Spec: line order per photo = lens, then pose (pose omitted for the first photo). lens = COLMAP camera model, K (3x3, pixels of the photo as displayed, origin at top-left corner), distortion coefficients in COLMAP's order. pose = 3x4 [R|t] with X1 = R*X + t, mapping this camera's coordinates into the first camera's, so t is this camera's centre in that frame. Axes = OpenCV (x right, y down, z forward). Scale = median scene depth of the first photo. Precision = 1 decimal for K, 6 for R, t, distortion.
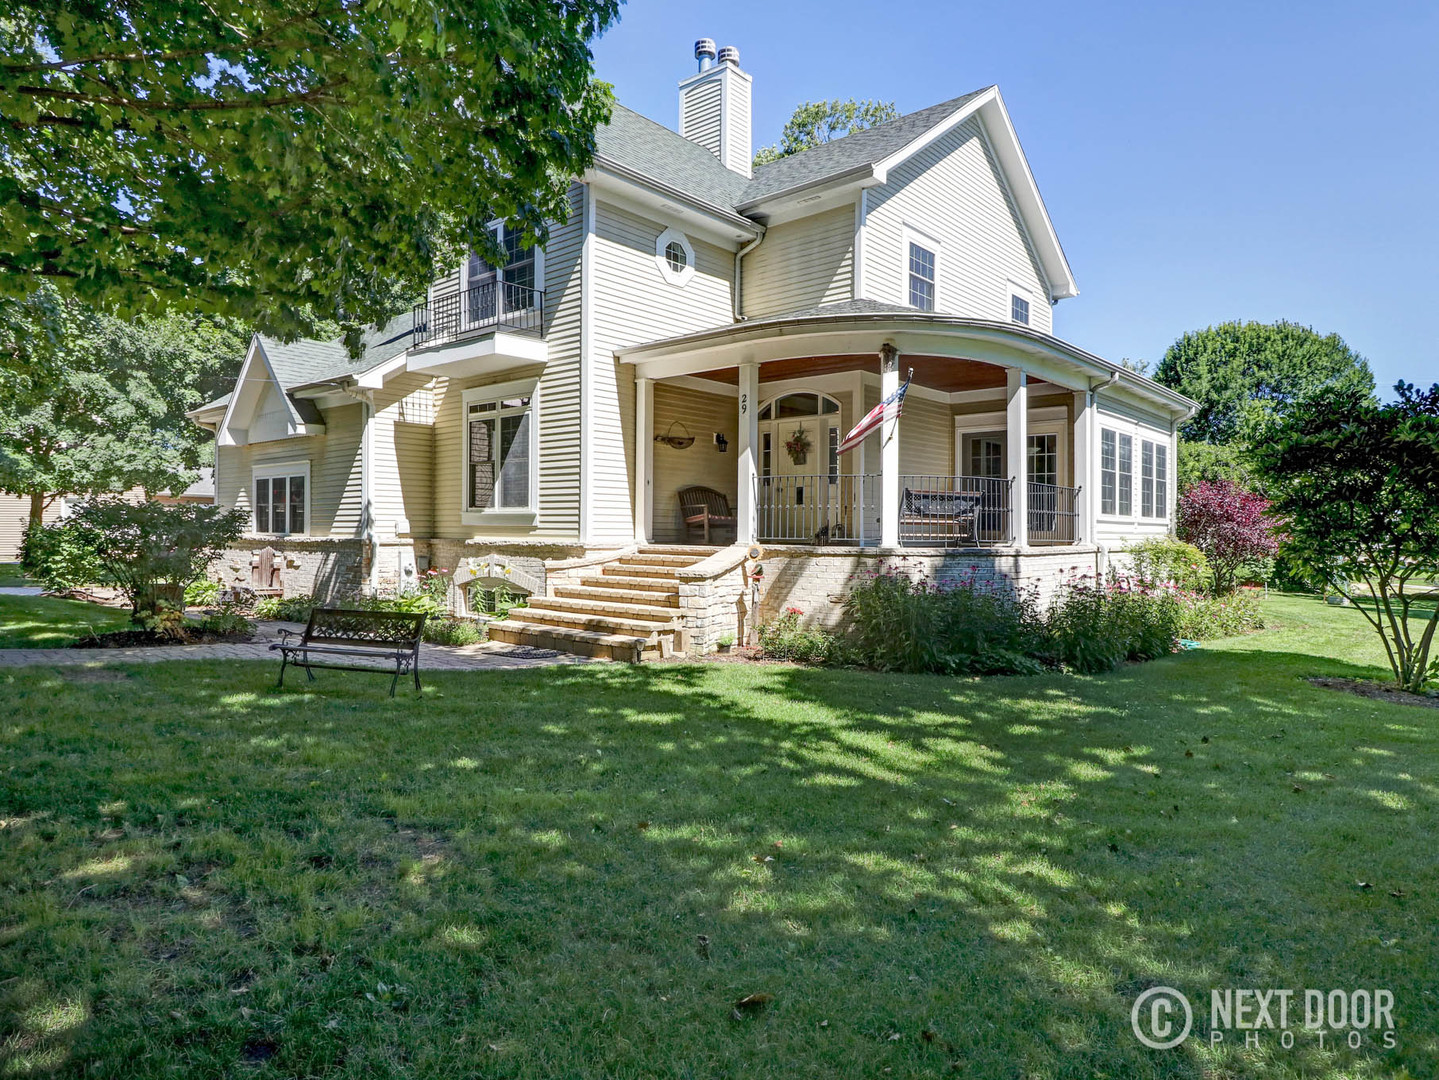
lens RADIAL K [[855.6, 0, 719.5], [0, 855.6, 540.0], [0, 0, 1]] dist [0.001616, 0.000509]
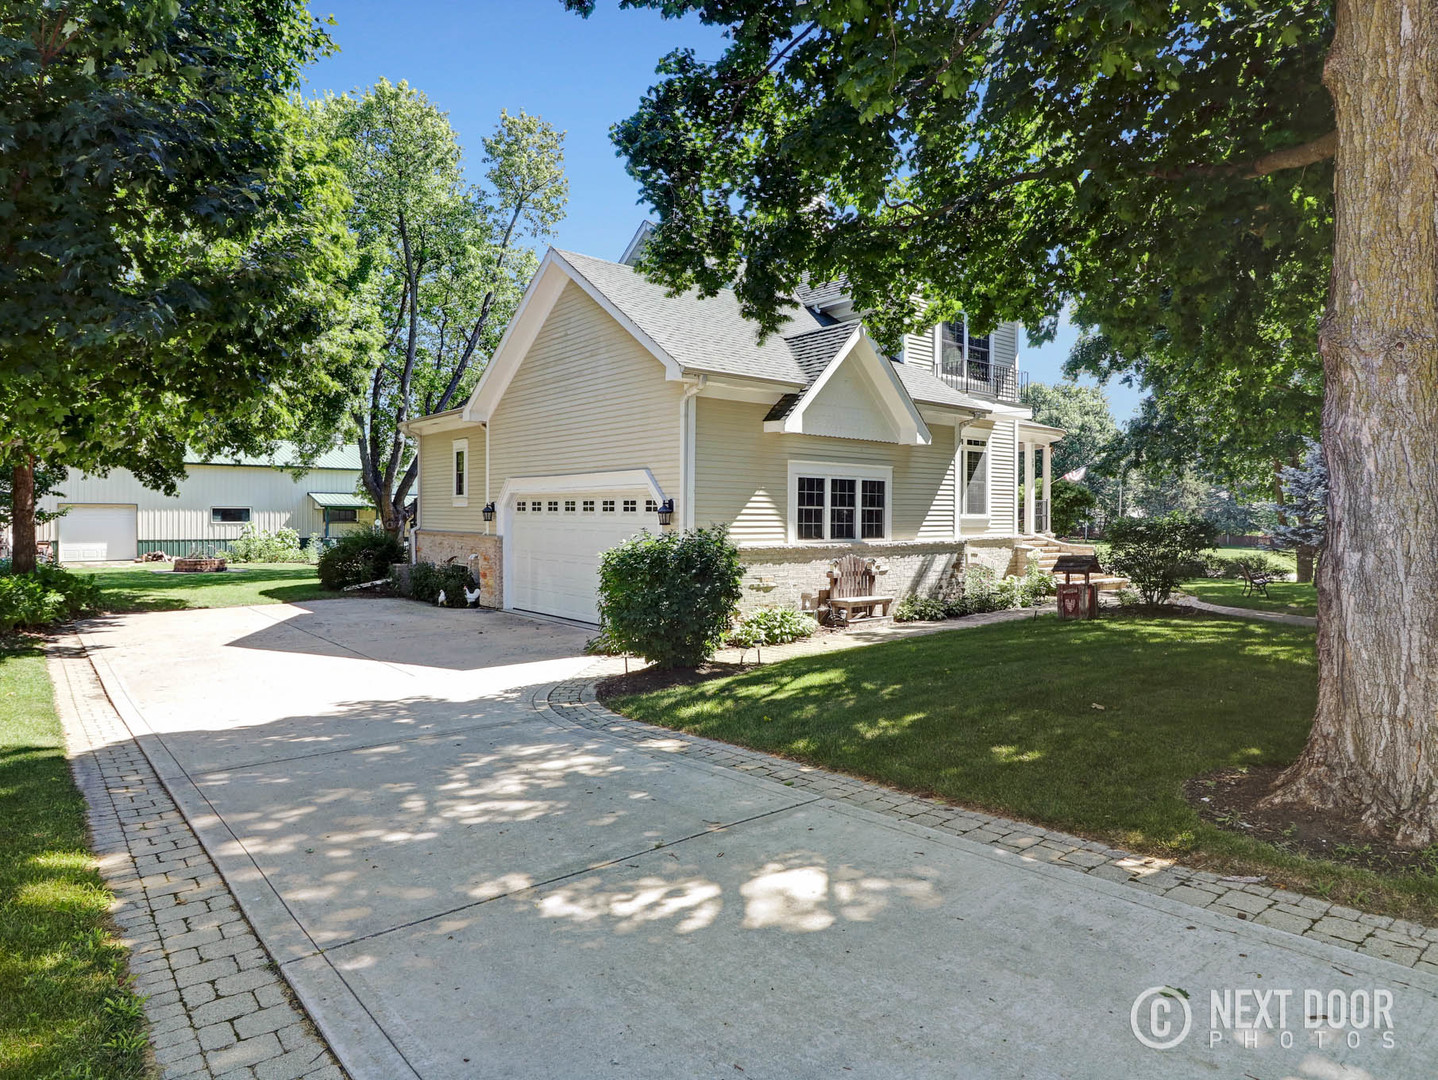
lens RADIAL K [[855.0, 0, 719.0], [0, 855.0, 540.0], [0, 0, 1]] dist [0.001616, 0.000509]
pose [[0.148272, -0.022692, 0.988686, -1.471168], [0.032896, 0.999297, 0.018002, -0.029778], [-0.988399, 0.029855, 0.148914, 1.029479]]
